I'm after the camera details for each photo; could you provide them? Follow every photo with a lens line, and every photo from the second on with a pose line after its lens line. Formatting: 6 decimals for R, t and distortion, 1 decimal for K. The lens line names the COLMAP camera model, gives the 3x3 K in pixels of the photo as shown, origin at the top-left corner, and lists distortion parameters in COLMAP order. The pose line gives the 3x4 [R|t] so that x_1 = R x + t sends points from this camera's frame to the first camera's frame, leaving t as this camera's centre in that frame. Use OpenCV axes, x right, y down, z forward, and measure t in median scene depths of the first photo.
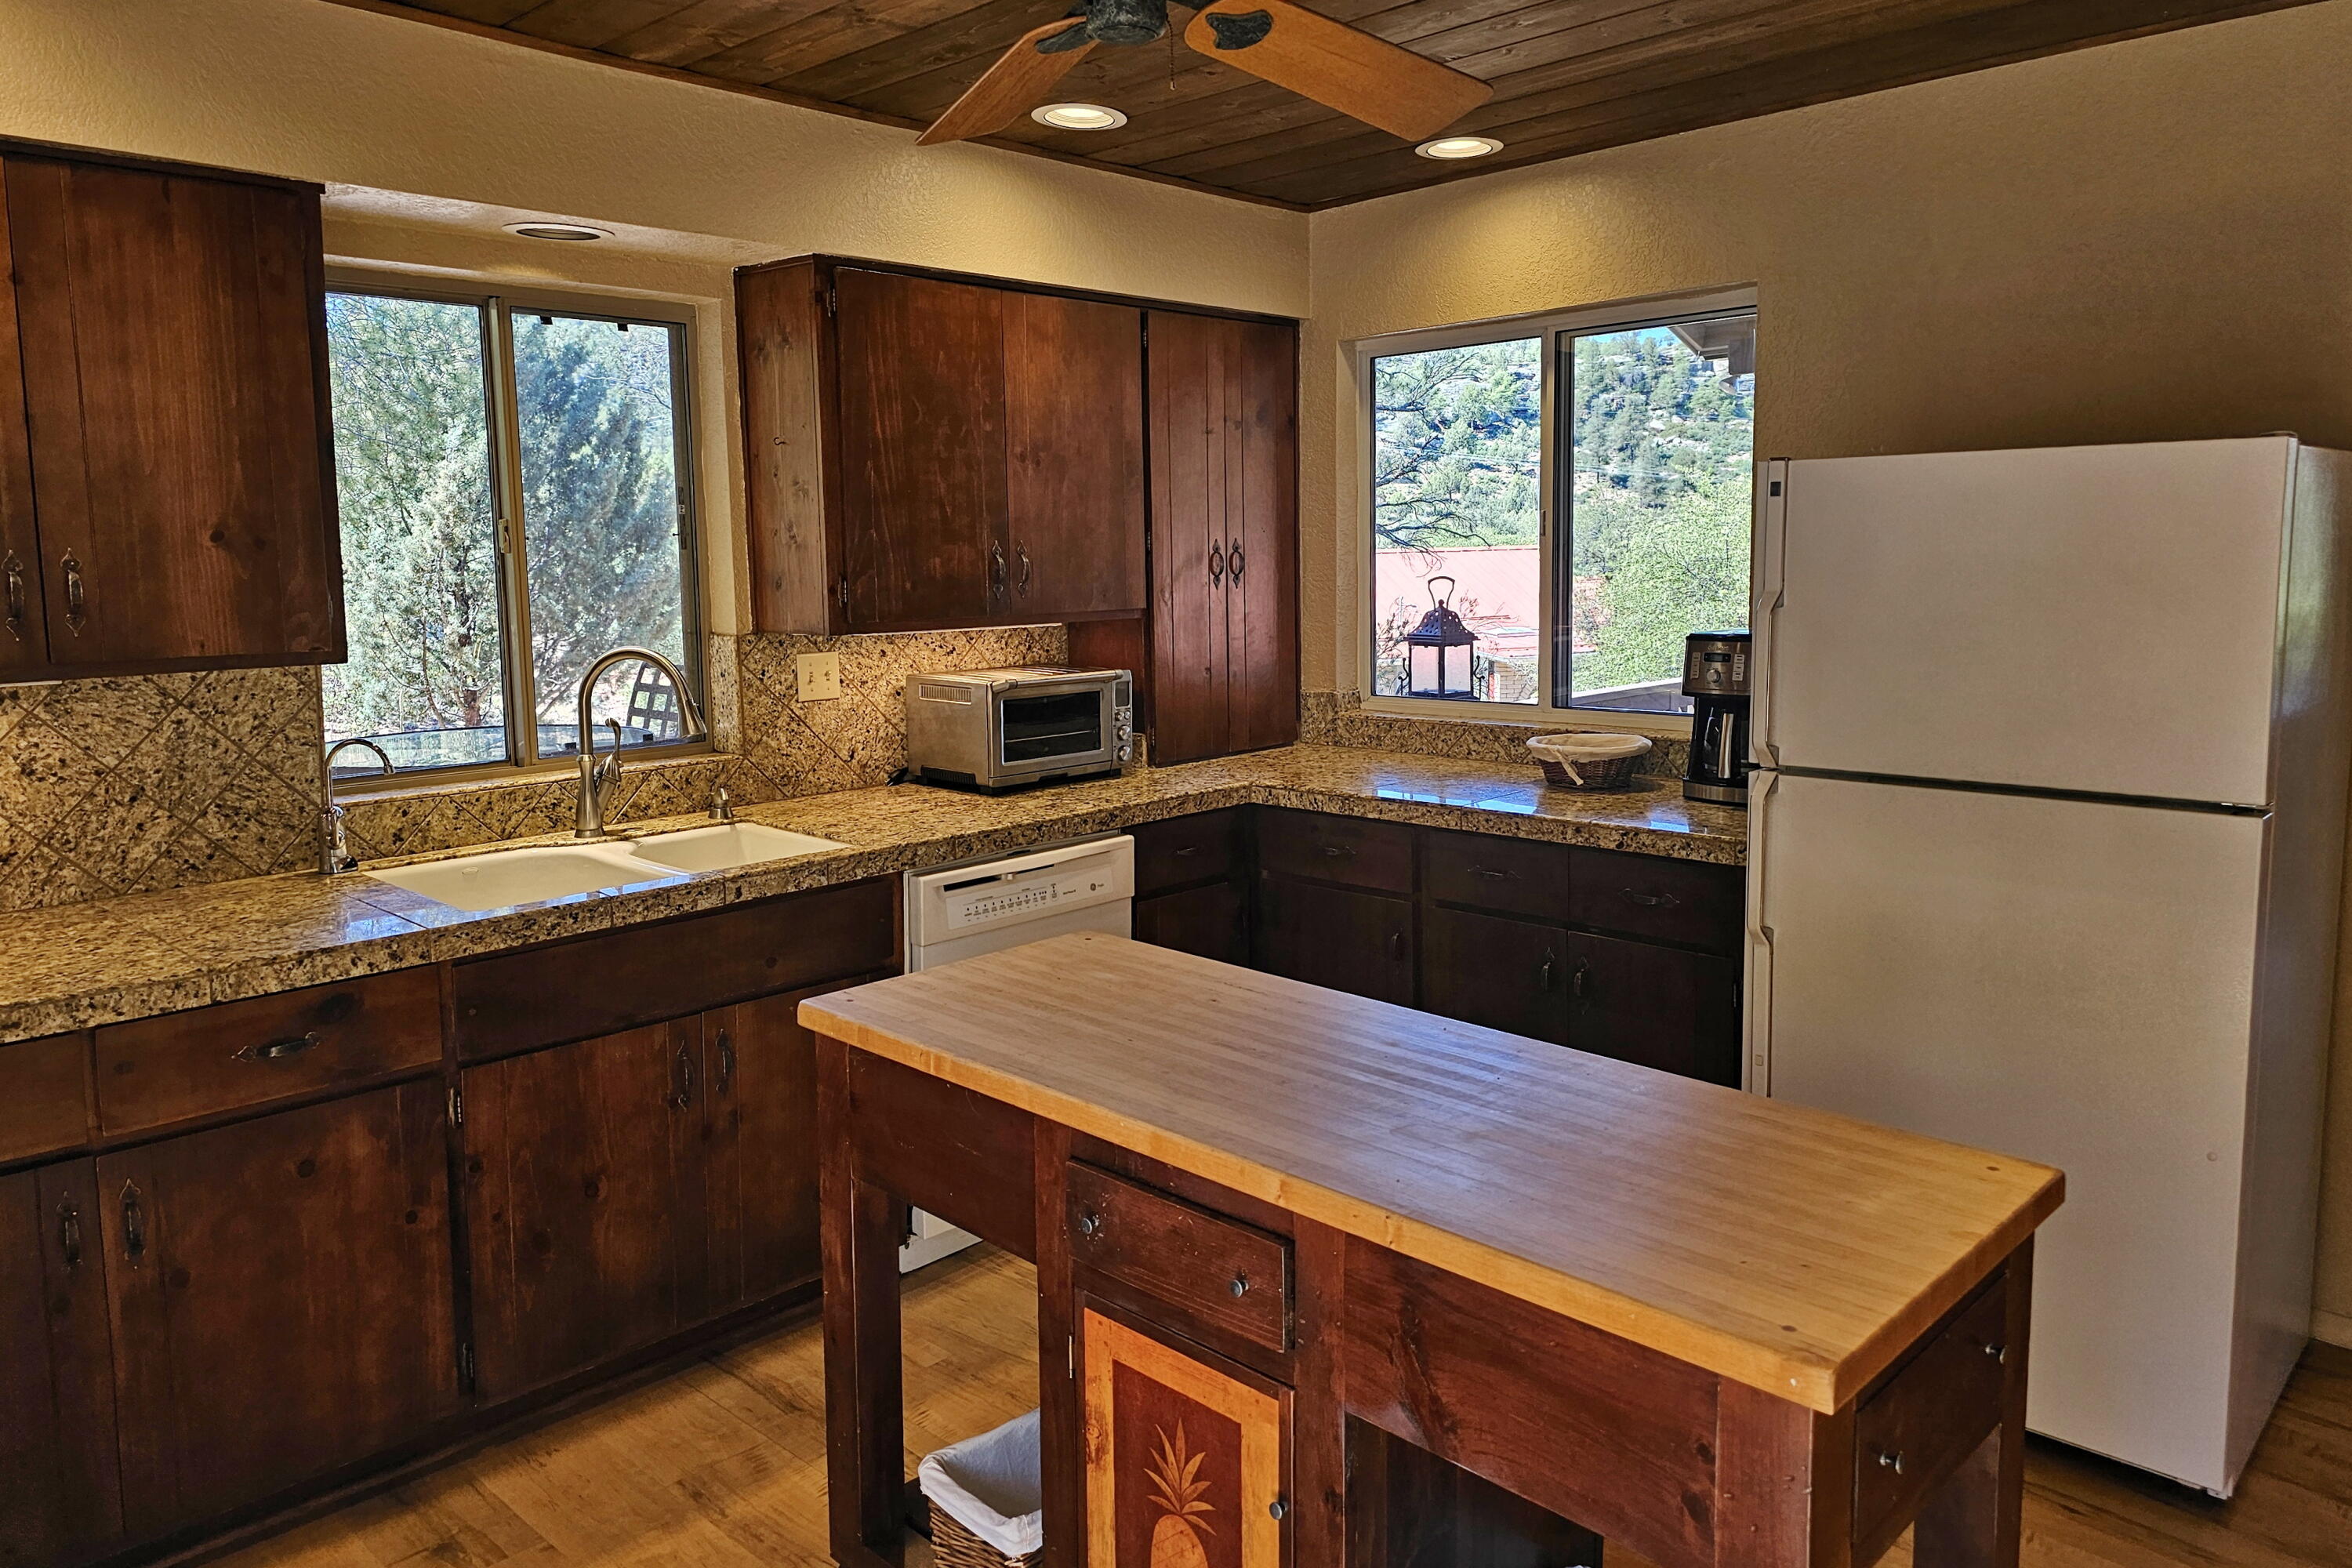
lens RADIAL K [[1581.7, 0, 1180.6], [0, 1581.7, 758.7], [0, 0, 1]] dist [0.040686, -0.026838]
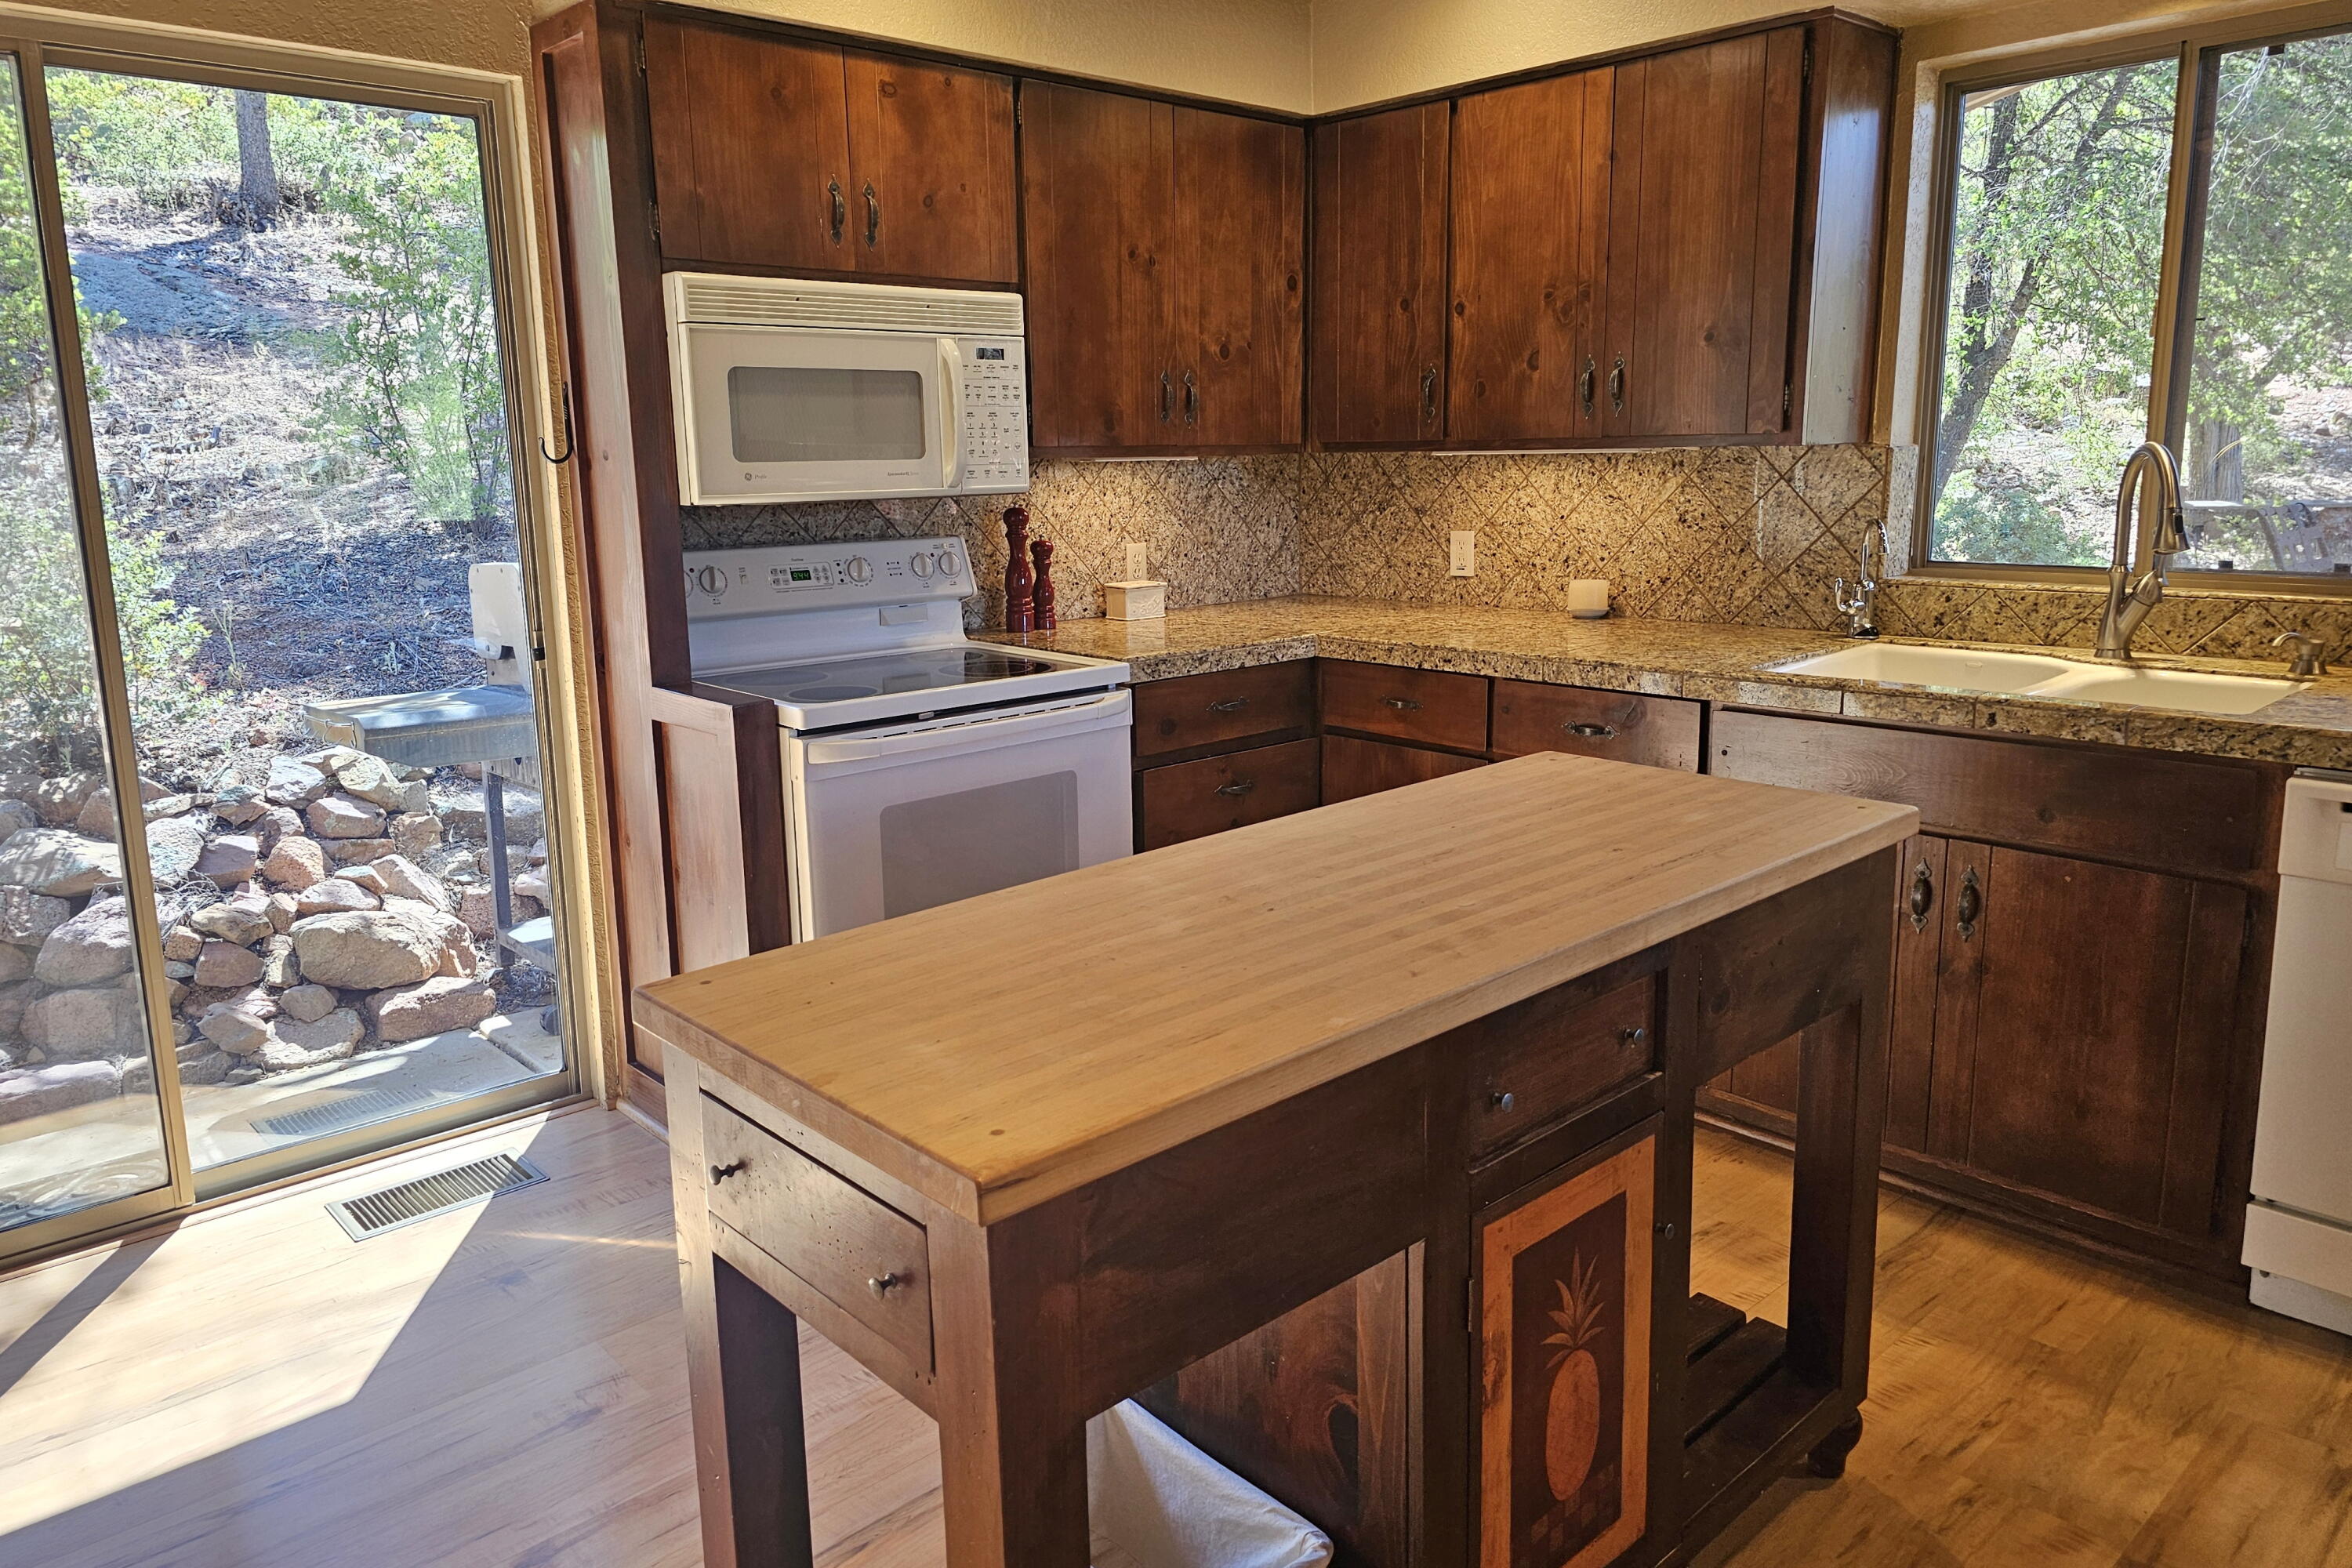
lens RADIAL K [[1581.7, 0, 1159.4], [0, 1581.7, 728.4], [0, 0, 1]] dist [0.040686, -0.026838]
pose [[-0.049881, 0.194251, -0.979683, 0.619514], [-0.111779, 0.973655, 0.198747, -0.035675], [0.992480, 0.119422, -0.026854, 0.569621]]
